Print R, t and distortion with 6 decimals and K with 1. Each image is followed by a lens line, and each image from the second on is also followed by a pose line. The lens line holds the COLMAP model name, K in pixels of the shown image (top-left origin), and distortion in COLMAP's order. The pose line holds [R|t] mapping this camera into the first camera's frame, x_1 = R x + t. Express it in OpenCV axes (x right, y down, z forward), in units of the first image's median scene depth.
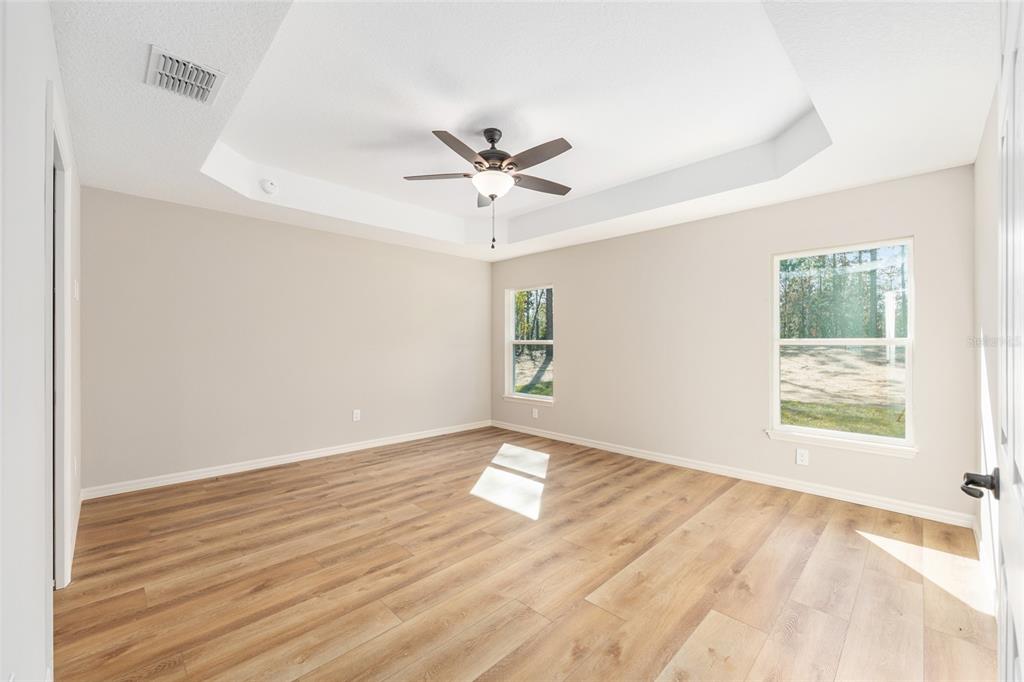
lens RADIAL K [[409.6, 0, 513.4], [0, 409.6, 340.4], [0, 0, 1]] dist [-0.001139, 0.000187]
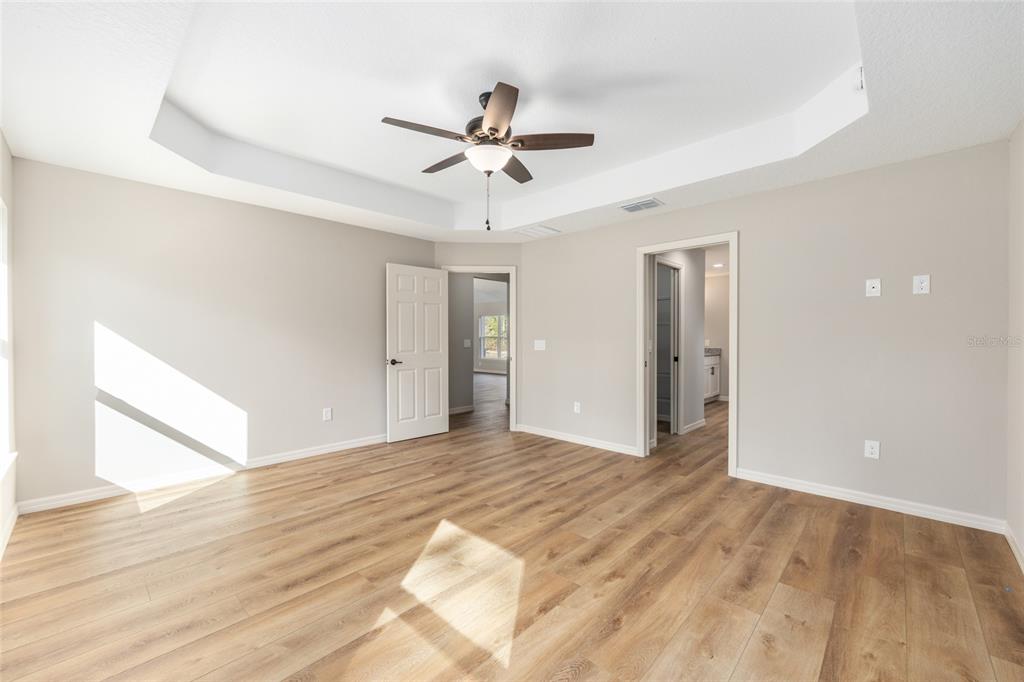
lens RADIAL K [[409.6, 0, 521.9], [0, 409.6, 341.5], [0, 0, 1]] dist [-0.001139, 0.000187]
pose [[-0.998689, -0.004906, -0.050947, -0.074504], [-0.004740, 0.999983, -0.003373, 0.020825], [0.050962, -0.003127, -0.998696, 1.842255]]
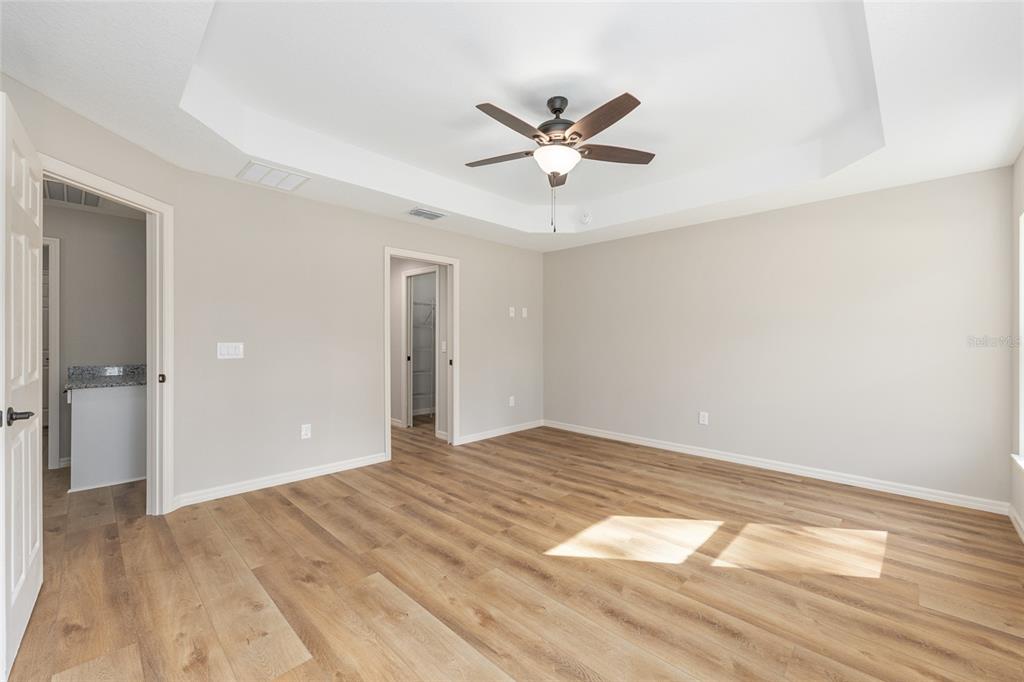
lens RADIAL K [[409.6, 0, 506.2], [0, 409.6, 338.3], [0, 0, 1]] dist [-0.001139, 0.000187]
pose [[0.011396, -0.006900, -0.999911, 0.817167], [0.007945, 0.999945, -0.006810, 0.011462], [0.999903, -0.007867, 0.011451, 0.856762]]
